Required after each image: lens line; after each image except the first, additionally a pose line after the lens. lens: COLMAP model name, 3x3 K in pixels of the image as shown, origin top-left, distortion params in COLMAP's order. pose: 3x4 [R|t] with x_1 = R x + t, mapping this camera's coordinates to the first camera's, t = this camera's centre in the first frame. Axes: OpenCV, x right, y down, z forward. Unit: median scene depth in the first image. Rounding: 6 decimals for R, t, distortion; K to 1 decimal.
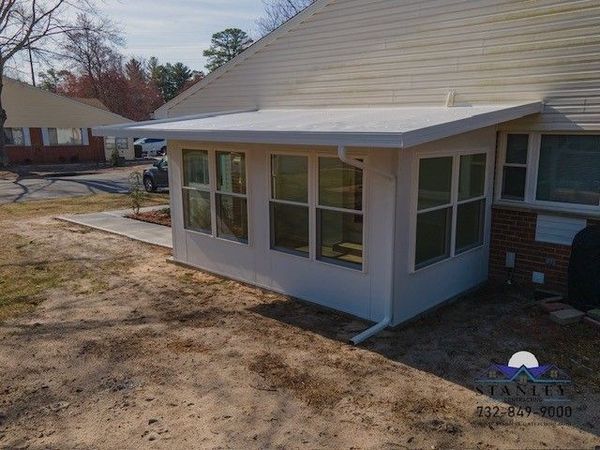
lens RADIAL K [[467.1, 0, 319.8], [0, 467.1, 224.7], [0, 0, 1]] dist [0.037390, 0.002192]
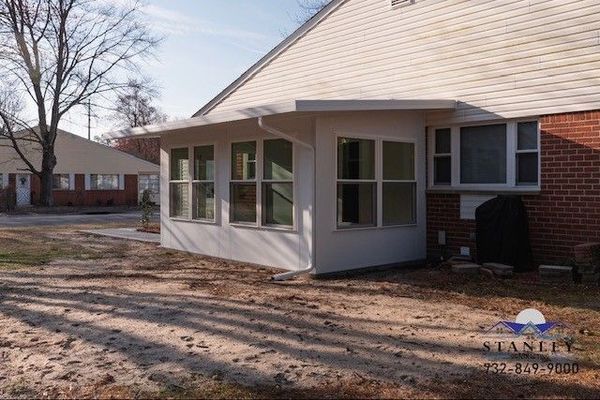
lens RADIAL K [[504.3, 0, 300.0], [0, 504.3, 200.0], [0, 0, 1]] dist [-0.001855, -0.002855]
pose [[0.991273, 0.001893, -0.131808, 0.226721], [-0.026151, 0.982848, -0.182554, 0.211843], [0.129201, 0.184408, 0.974321, -0.225133]]
